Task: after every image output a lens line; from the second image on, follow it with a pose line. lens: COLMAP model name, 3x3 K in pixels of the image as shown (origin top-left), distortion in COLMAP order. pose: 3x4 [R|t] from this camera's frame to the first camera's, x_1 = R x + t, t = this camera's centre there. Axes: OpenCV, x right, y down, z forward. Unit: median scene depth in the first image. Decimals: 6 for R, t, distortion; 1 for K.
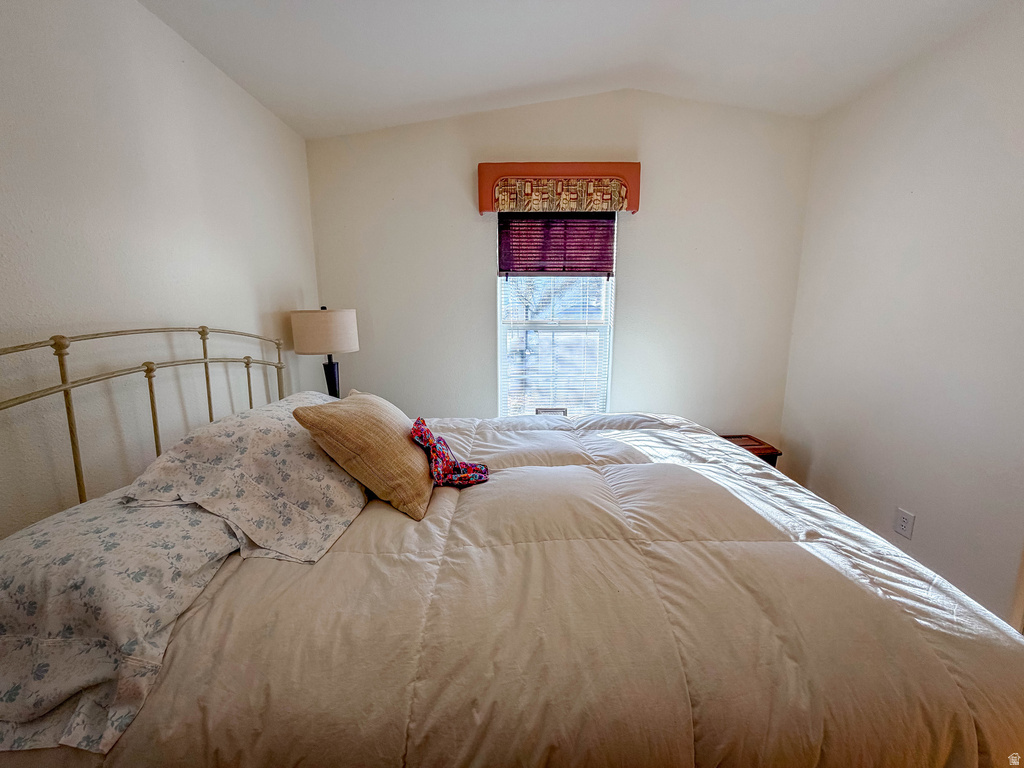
lens RADIAL K [[420.0, 0, 514.5], [0, 420.0, 382.9], [0, 0, 1]] dist [-0.002024, -0.000509]
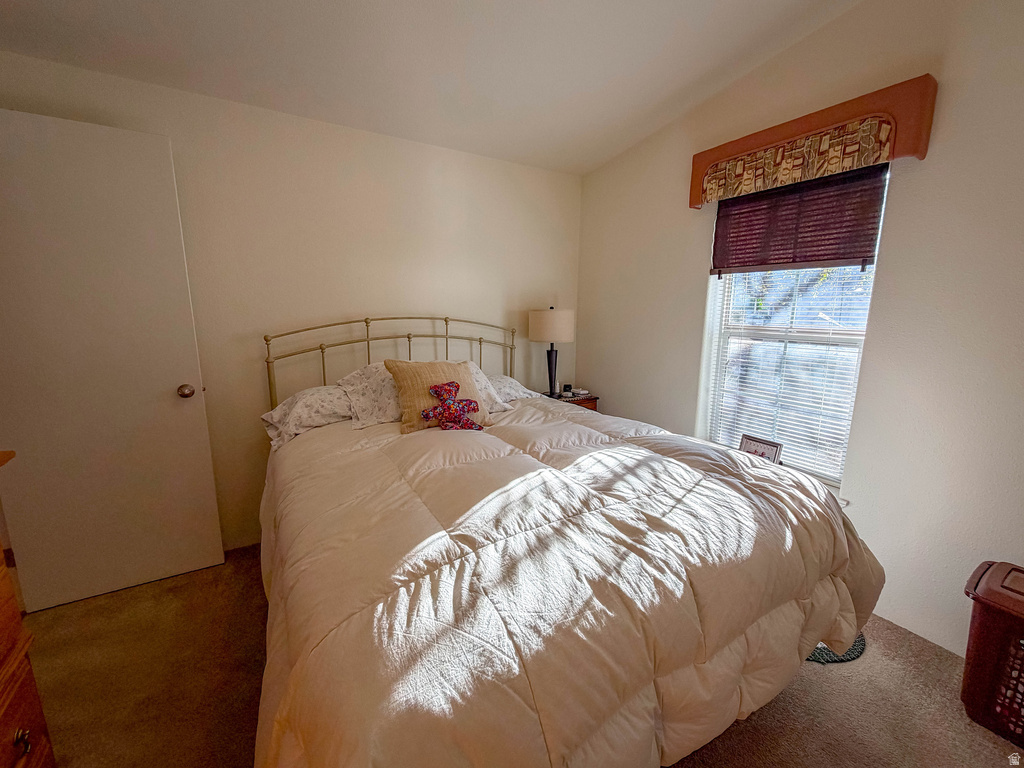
lens RADIAL K [[420.0, 0, 514.5], [0, 420.0, 382.9], [0, 0, 1]] dist [-0.002024, -0.000509]
pose [[0.500247, 0.157928, -0.851359, 0.587691], [-0.164203, 0.982687, 0.085806, -0.037329], [0.850171, 0.096871, 0.517518, 0.219034]]
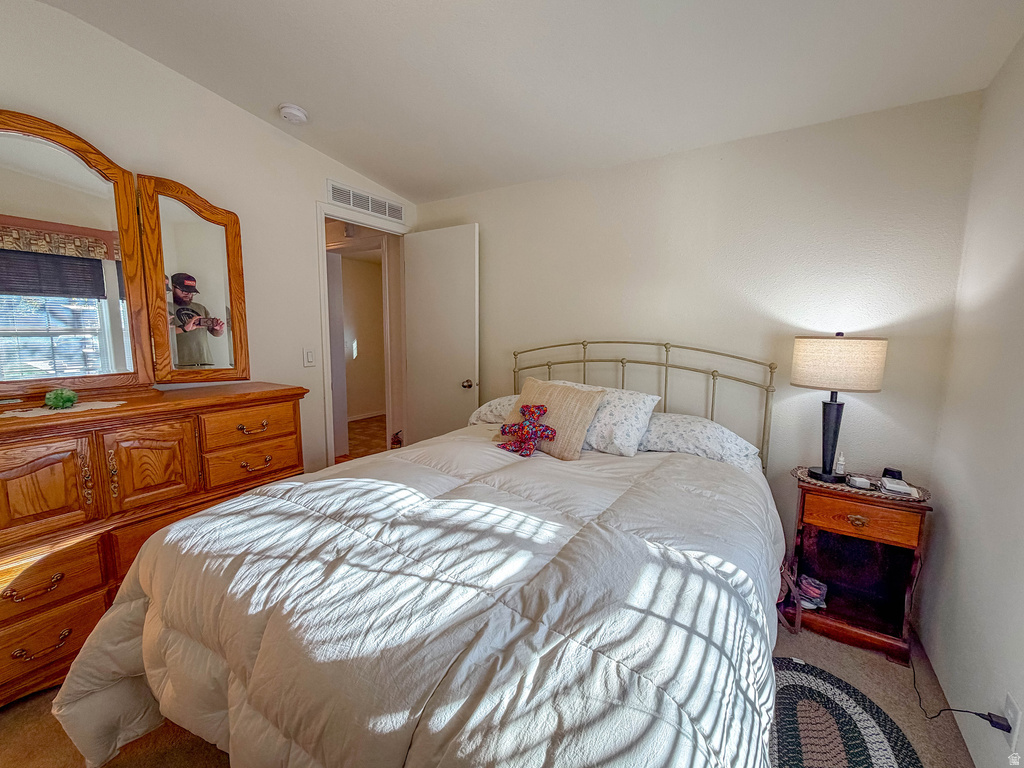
lens RADIAL K [[420.0, 0, 514.5], [0, 420.0, 382.9], [0, 0, 1]] dist [-0.002024, -0.000509]
pose [[-0.563967, 0.102391, -0.819425, 0.529795], [-0.161910, 0.959314, 0.231304, -0.159039], [0.809769, 0.263121, -0.524443, 0.852245]]
